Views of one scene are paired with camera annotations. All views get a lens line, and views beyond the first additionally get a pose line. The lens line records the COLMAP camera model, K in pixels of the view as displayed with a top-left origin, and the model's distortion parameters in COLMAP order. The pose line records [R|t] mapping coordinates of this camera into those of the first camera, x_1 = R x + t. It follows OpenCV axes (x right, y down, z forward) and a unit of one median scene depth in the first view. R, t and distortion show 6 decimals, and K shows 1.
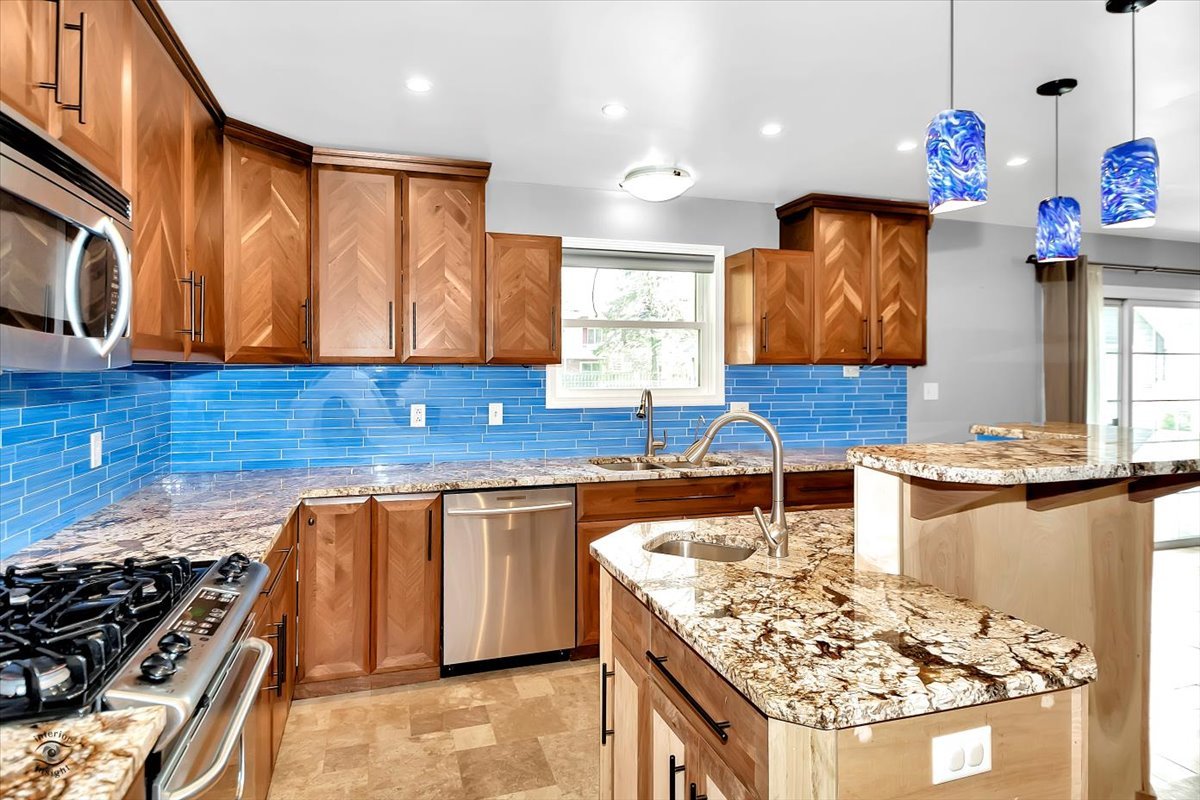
lens RADIAL K [[663.1, 0, 596.4], [0, 663.1, 372.1], [0, 0, 1]] dist [0.002544, 0.000159]
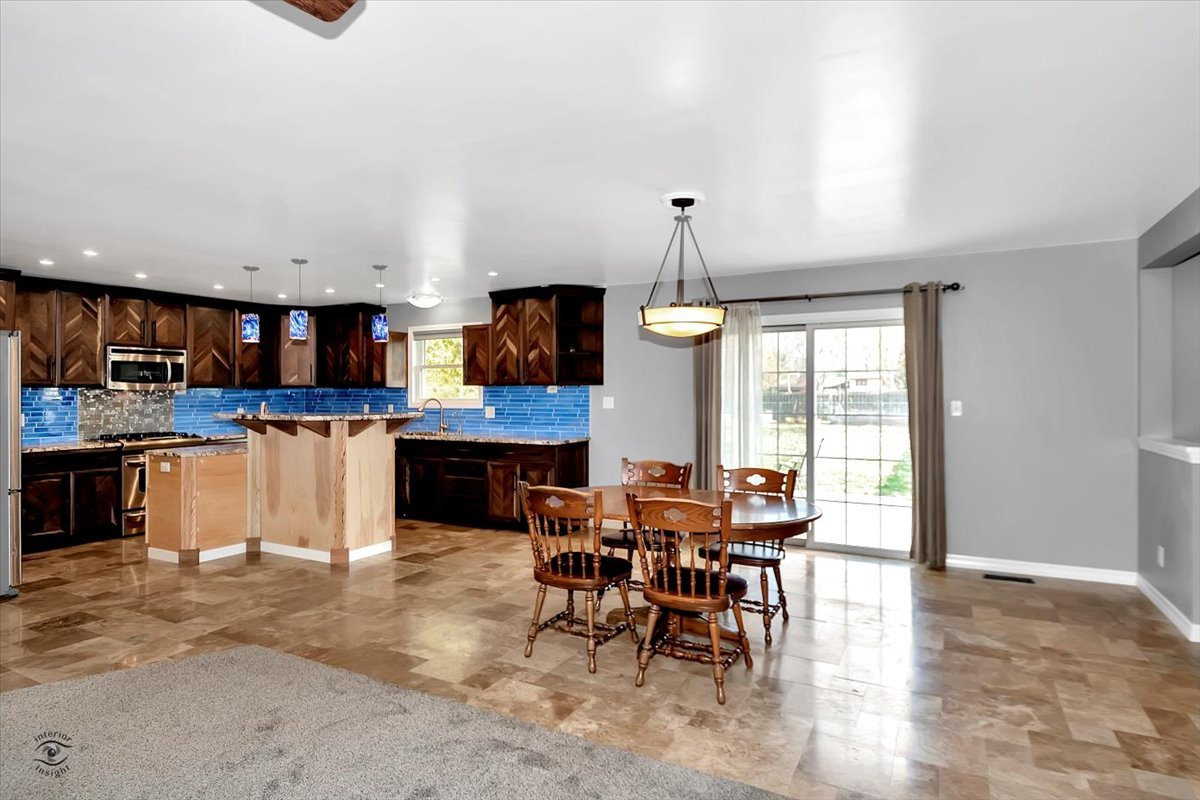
lens RADIAL K [[656.9, 0, 604.6], [0, 656.9, 391.8], [0, 0, 1]] dist [0.001808, -0.001320]
pose [[0.705050, -0.002117, -0.709154, 1.733725], [0.002055, 0.999997, -0.000941, 0.006637], [0.709155, -0.000794, 0.705053, -0.044300]]
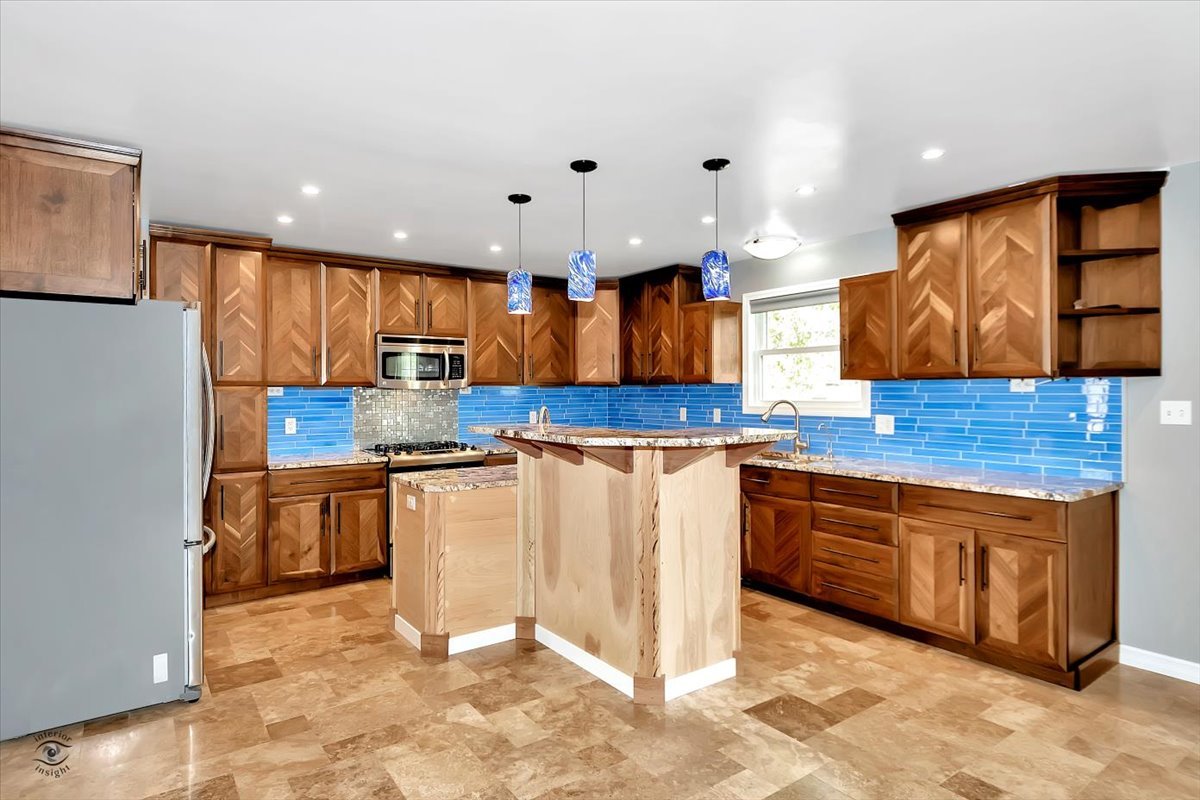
lens RADIAL K [[656.9, 0, 604.6], [0, 656.9, 391.8], [0, 0, 1]] dist [0.001808, -0.001320]
pose [[0.324866, 0.000690, -0.945760, 1.088565], [0.005043, 0.999984, 0.002462, 0.002398], [0.945747, -0.005569, 0.324858, 0.229606]]
